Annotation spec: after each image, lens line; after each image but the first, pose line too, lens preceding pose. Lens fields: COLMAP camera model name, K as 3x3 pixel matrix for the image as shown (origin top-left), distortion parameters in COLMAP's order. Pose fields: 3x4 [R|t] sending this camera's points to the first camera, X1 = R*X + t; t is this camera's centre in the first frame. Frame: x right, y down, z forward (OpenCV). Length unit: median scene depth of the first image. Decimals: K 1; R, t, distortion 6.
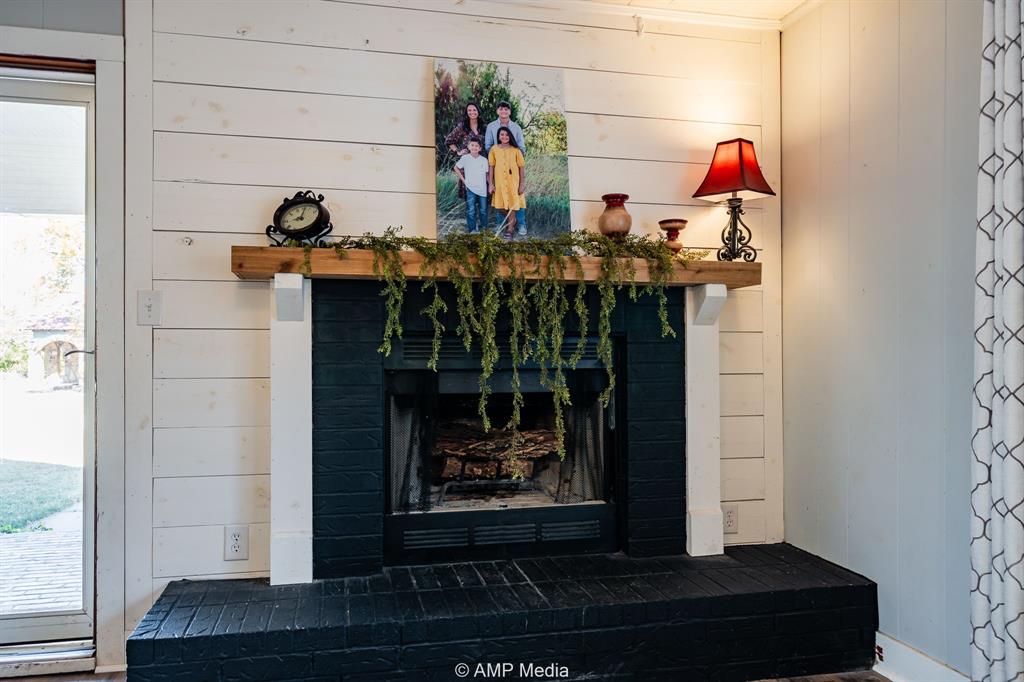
lens RADIAL K [[683.5, 0, 510.5], [0, 683.5, 341.0], [0, 0, 1]] dist [0.006237, 0.000422]
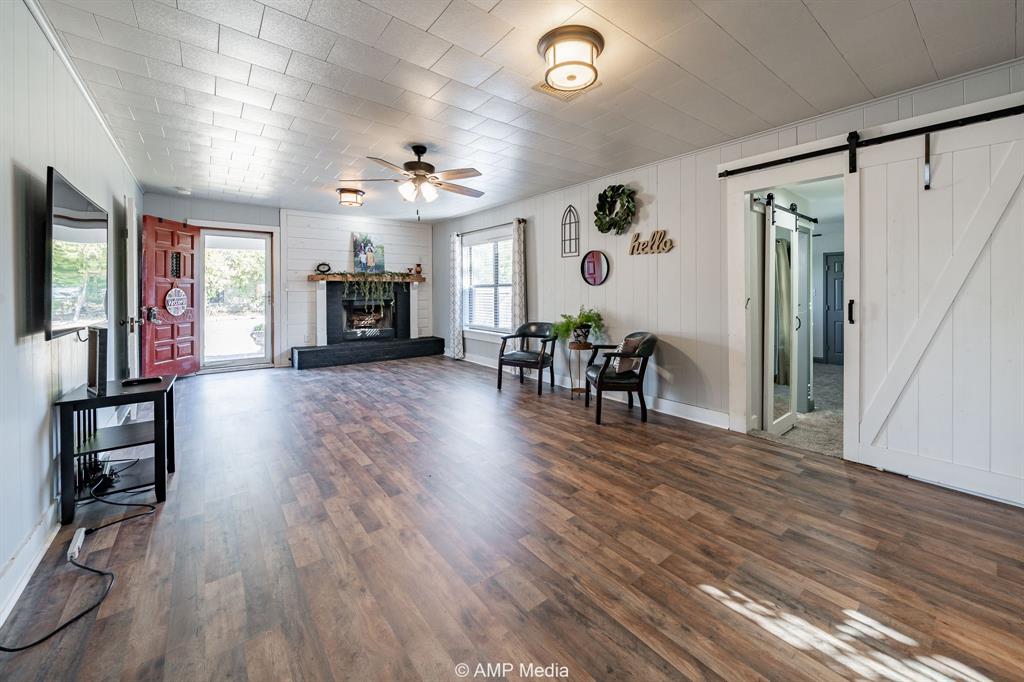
lens RADIAL K [[397.2, 0, 530.8], [0, 397.2, 286.6], [0, 0, 1]] dist [0.000485, 0.000013]
pose [[0.886573, -0.002001, 0.462585, -0.294781], [0.000519, 0.999994, 0.003333, -0.059122], [-0.462589, -0.002715, 0.886569, -1.961776]]
